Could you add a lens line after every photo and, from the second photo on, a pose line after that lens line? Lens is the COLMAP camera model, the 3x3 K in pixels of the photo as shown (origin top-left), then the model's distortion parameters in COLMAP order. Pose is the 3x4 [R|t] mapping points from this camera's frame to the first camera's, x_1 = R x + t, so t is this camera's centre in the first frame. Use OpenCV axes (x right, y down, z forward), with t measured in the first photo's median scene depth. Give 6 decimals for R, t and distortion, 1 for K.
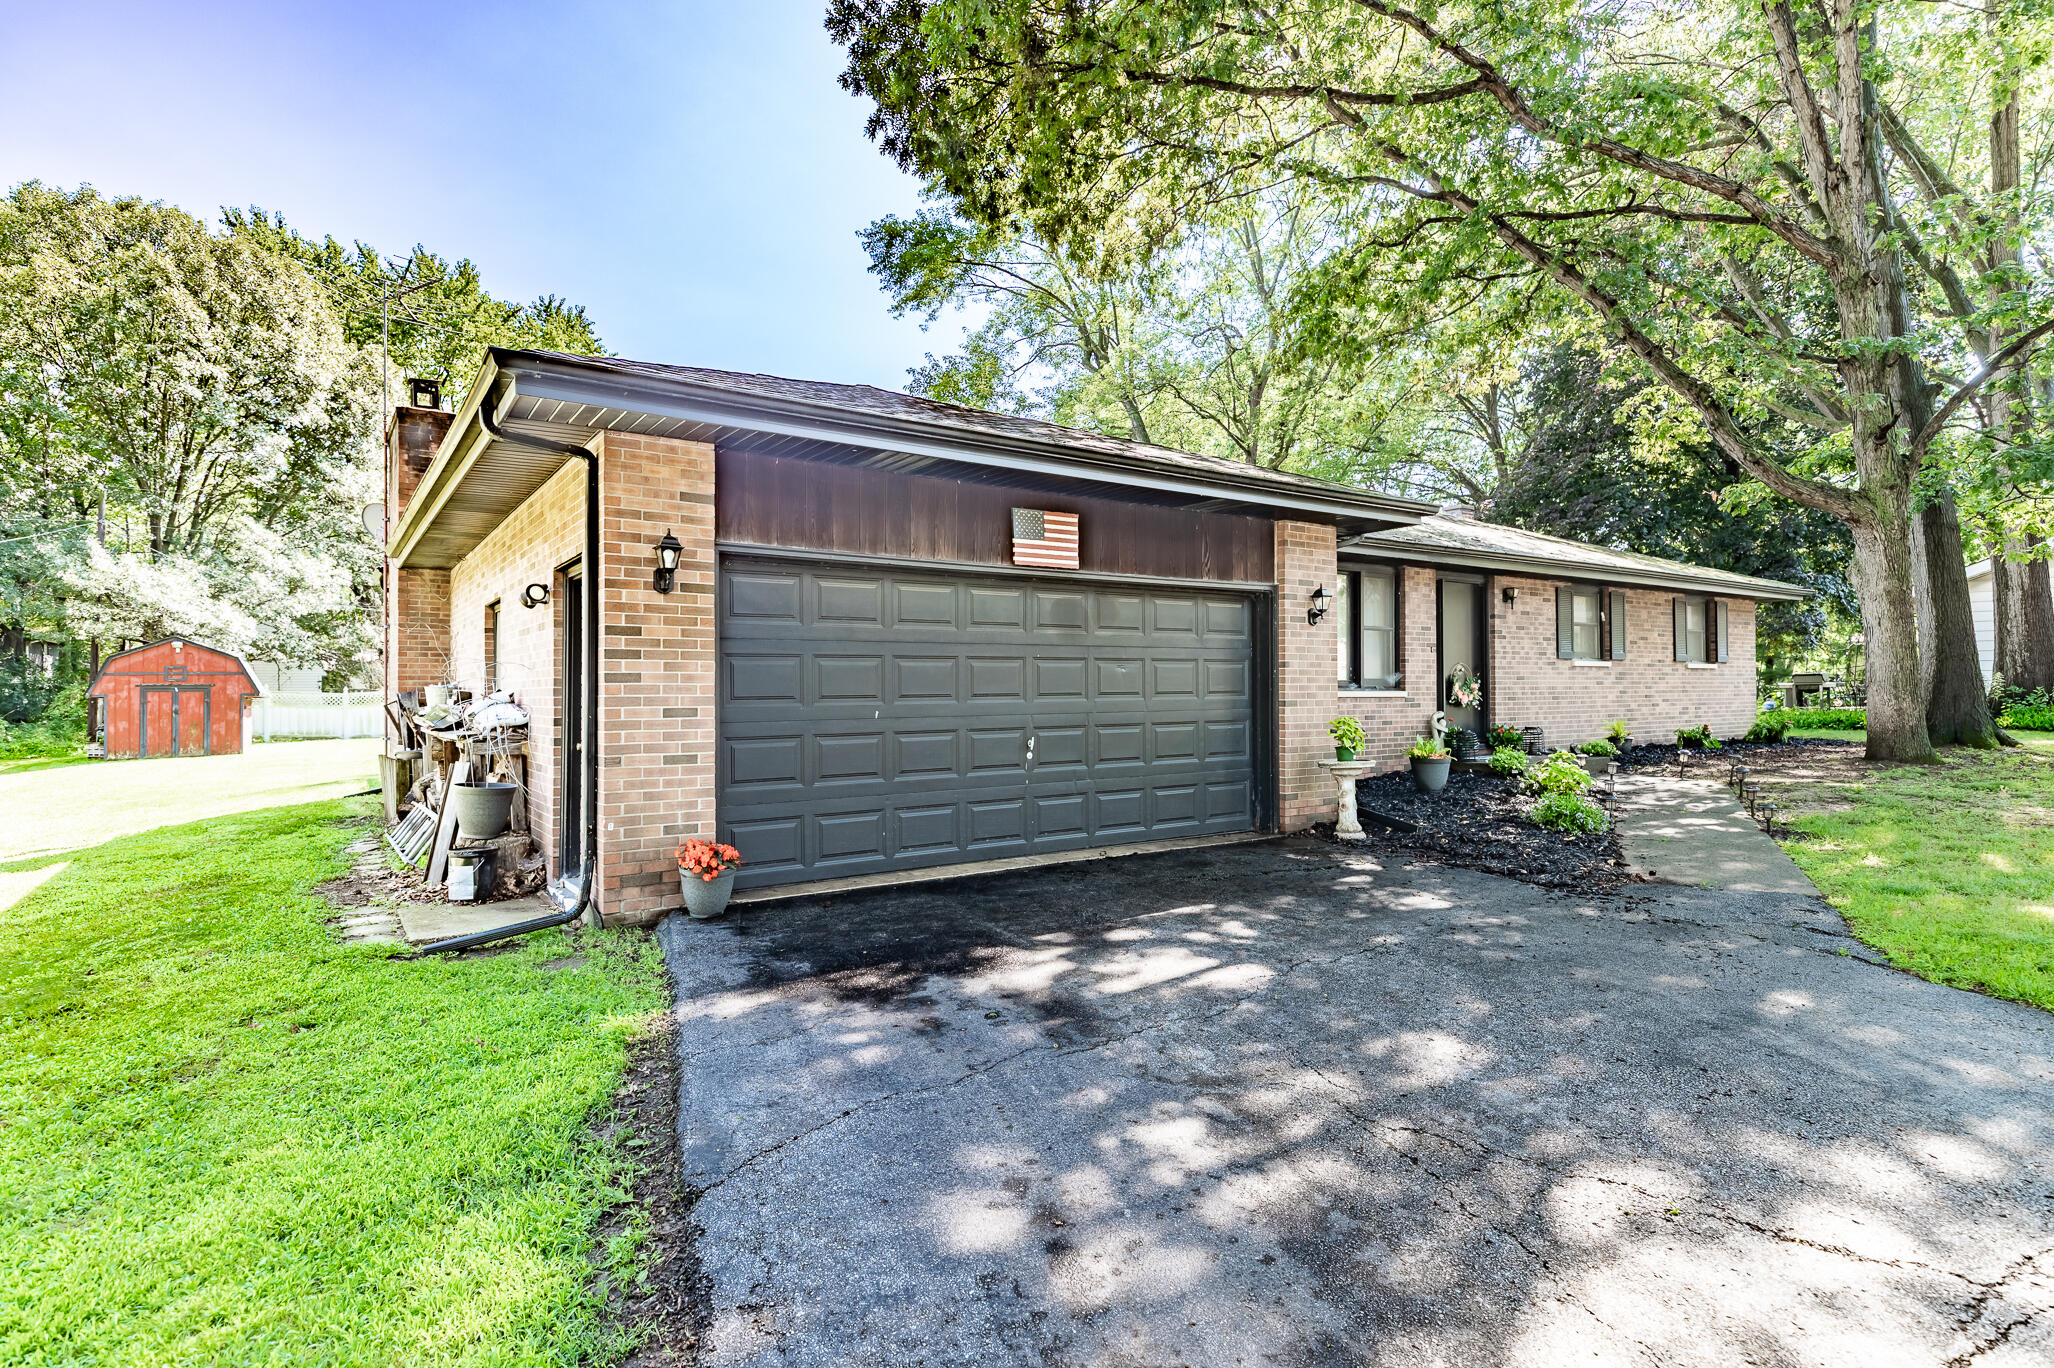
lens RADIAL K [[1035.2, 0, 989.2], [0, 1035.2, 683.7], [0, 0, 1]] dist [0.001242, -0.000034]
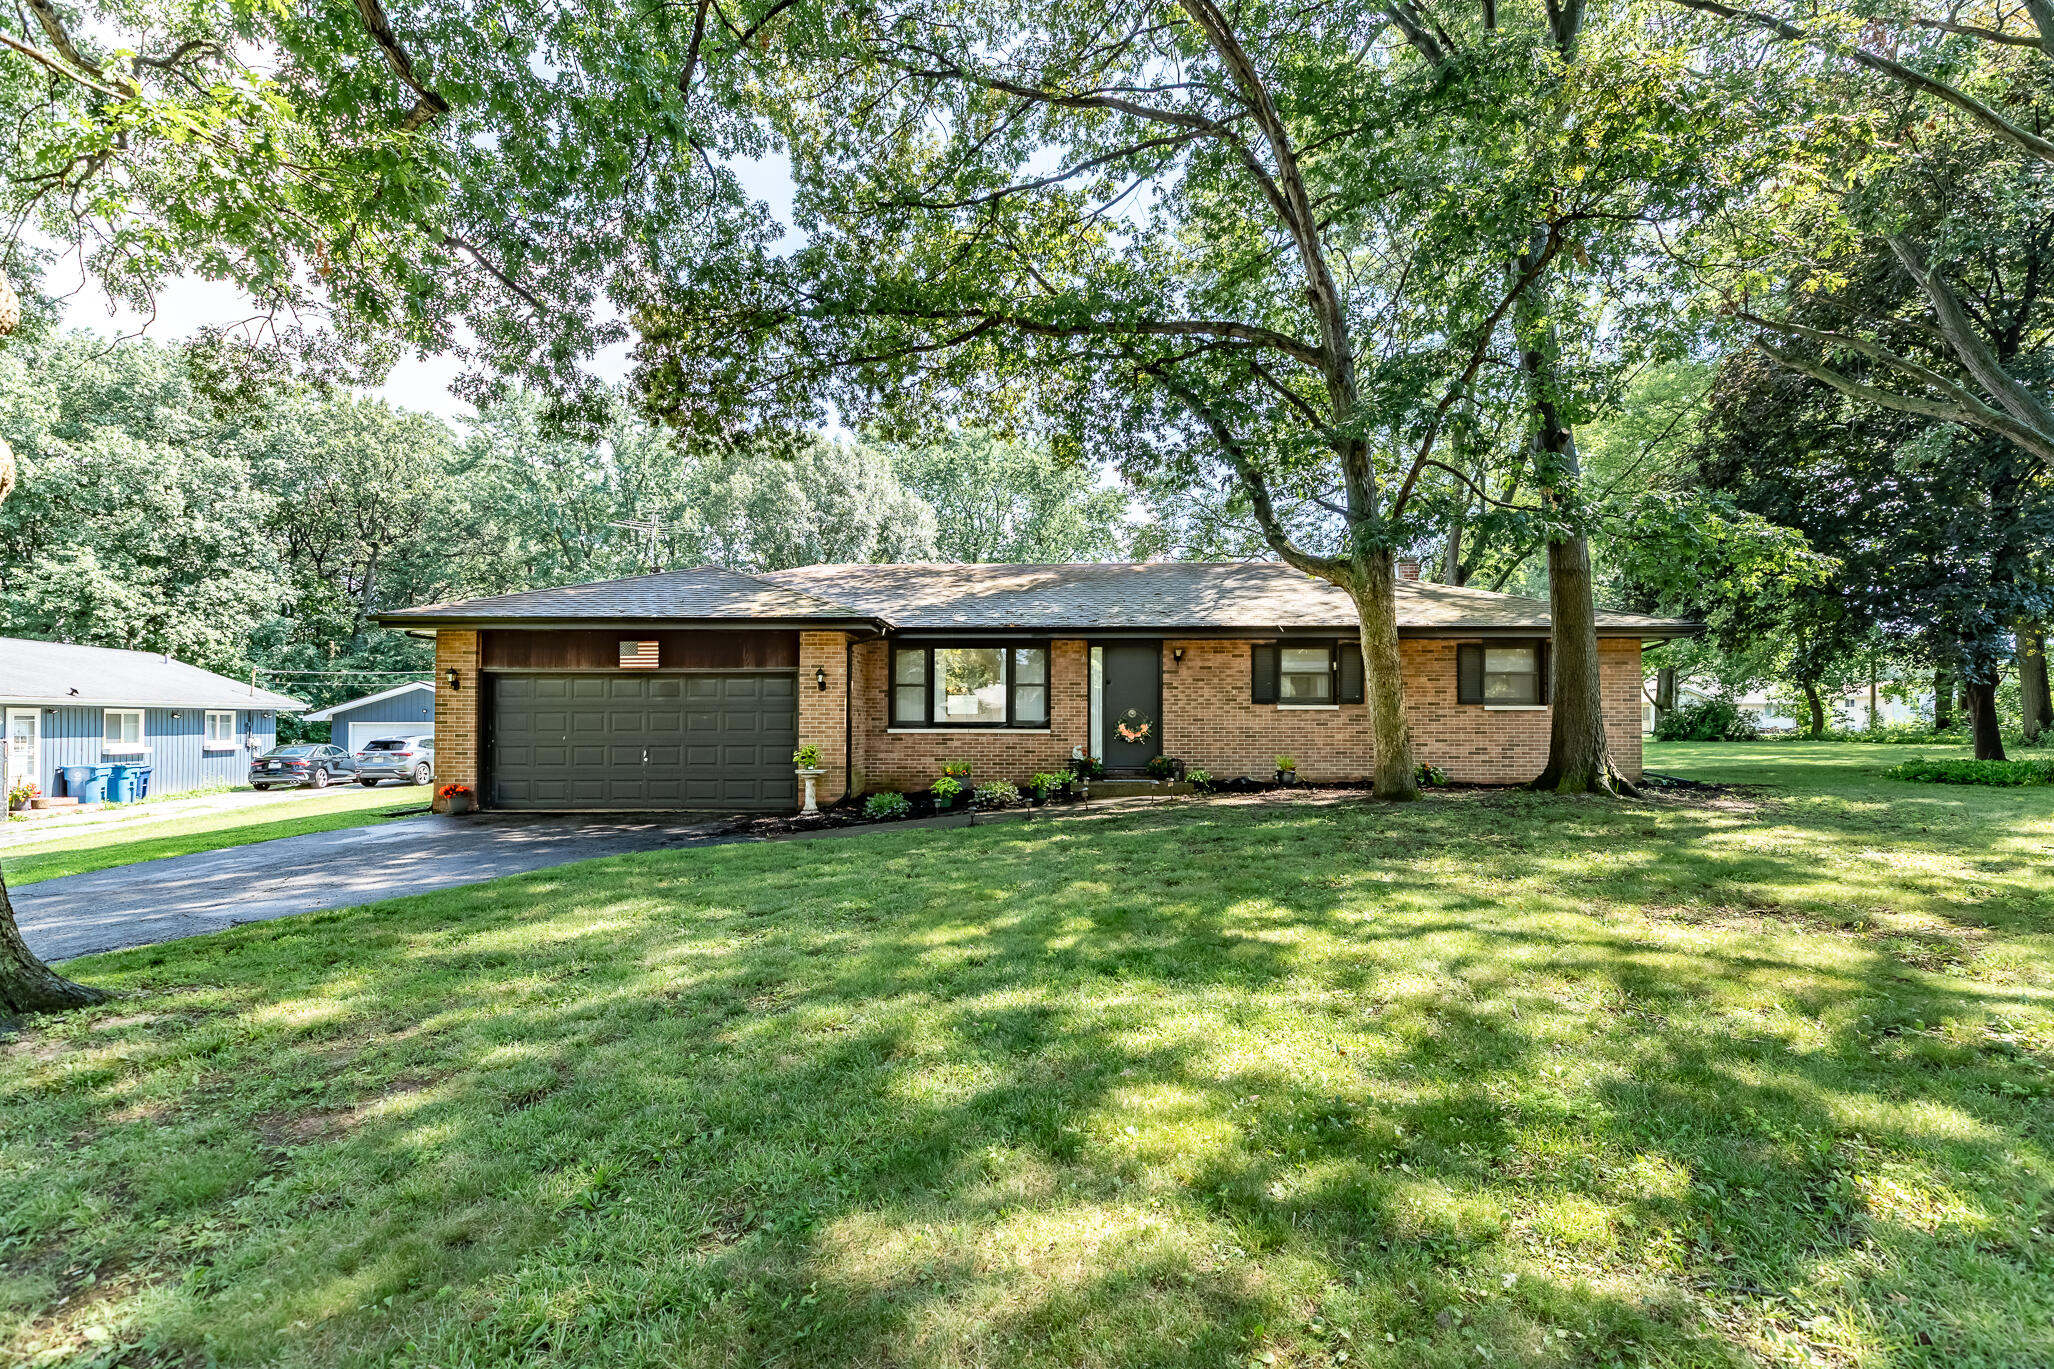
lens RADIAL K [[911.7, 0, 1008.7], [0, 911.7, 713.7], [0, 0, 1]] dist [0.013373, -0.002797]
pose [[0.811711, 0.002617, -0.584054, 0.981993], [-0.001101, 0.999995, 0.002952, -0.016043], [0.584059, -0.001753, 0.811710, -0.029793]]
